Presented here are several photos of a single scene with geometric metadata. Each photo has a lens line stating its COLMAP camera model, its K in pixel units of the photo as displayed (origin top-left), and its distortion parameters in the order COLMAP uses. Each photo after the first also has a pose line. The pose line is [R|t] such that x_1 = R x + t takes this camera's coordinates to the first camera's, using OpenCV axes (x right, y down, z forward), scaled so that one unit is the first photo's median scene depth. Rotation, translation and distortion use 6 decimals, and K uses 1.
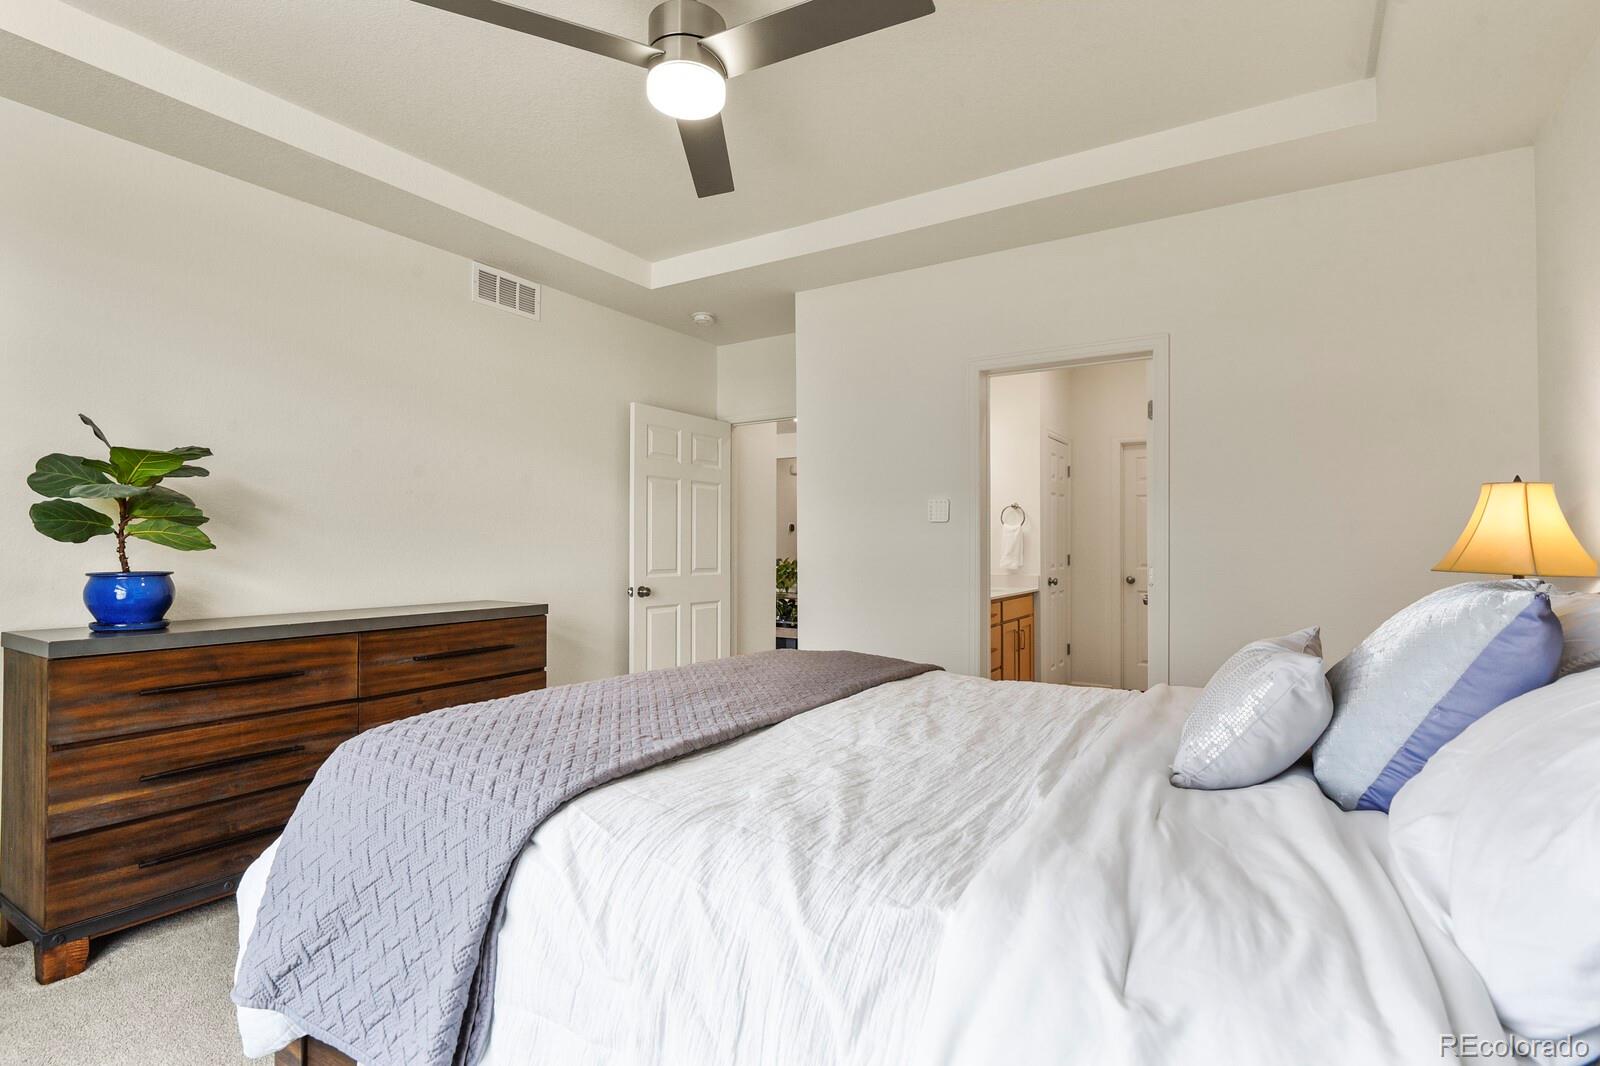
lens RADIAL K [[771.3, 0, 802.7], [0, 771.3, 535.1], [0, 0, 1]] dist [0.001100, 0.000237]
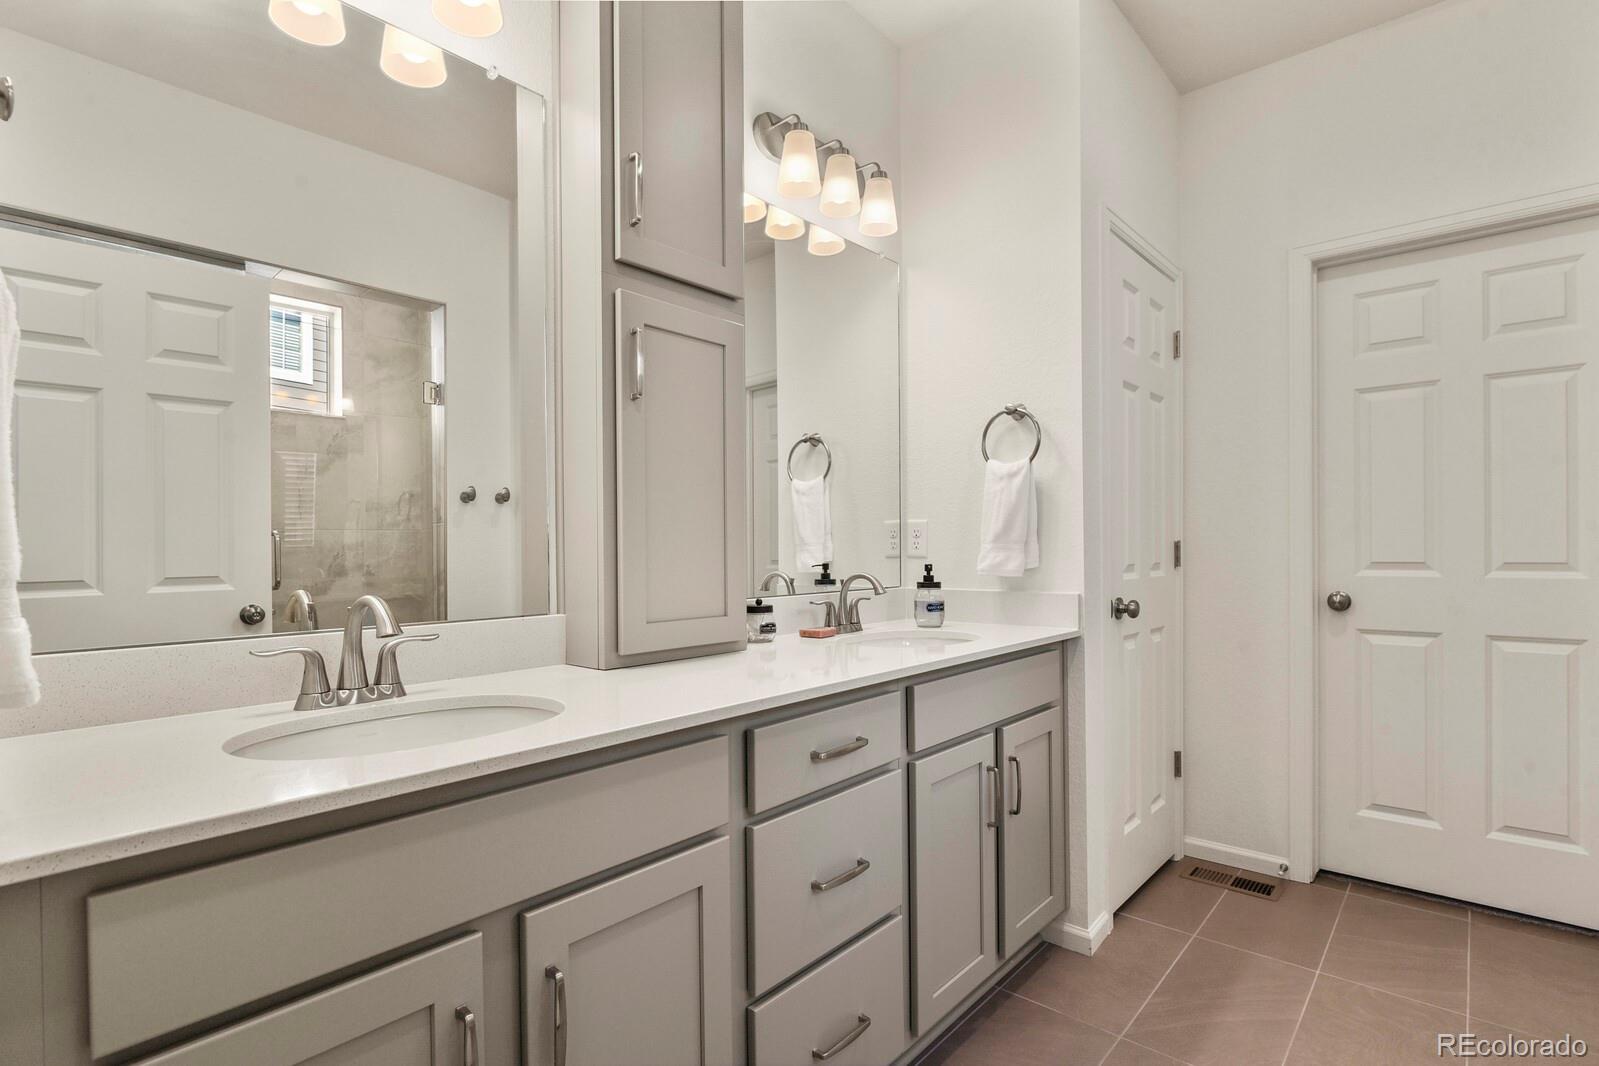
lens RADIAL K [[770.8, 0, 796.1], [0, 770.8, 543.3], [0, 0, 1]] dist [0.001100, 0.000237]
pose [[0.986512, -0.008602, -0.163461, 0.230832], [0.009622, 0.999939, 0.005448, 0.024566], [0.163404, -0.006947, 0.986535, 0.609208]]
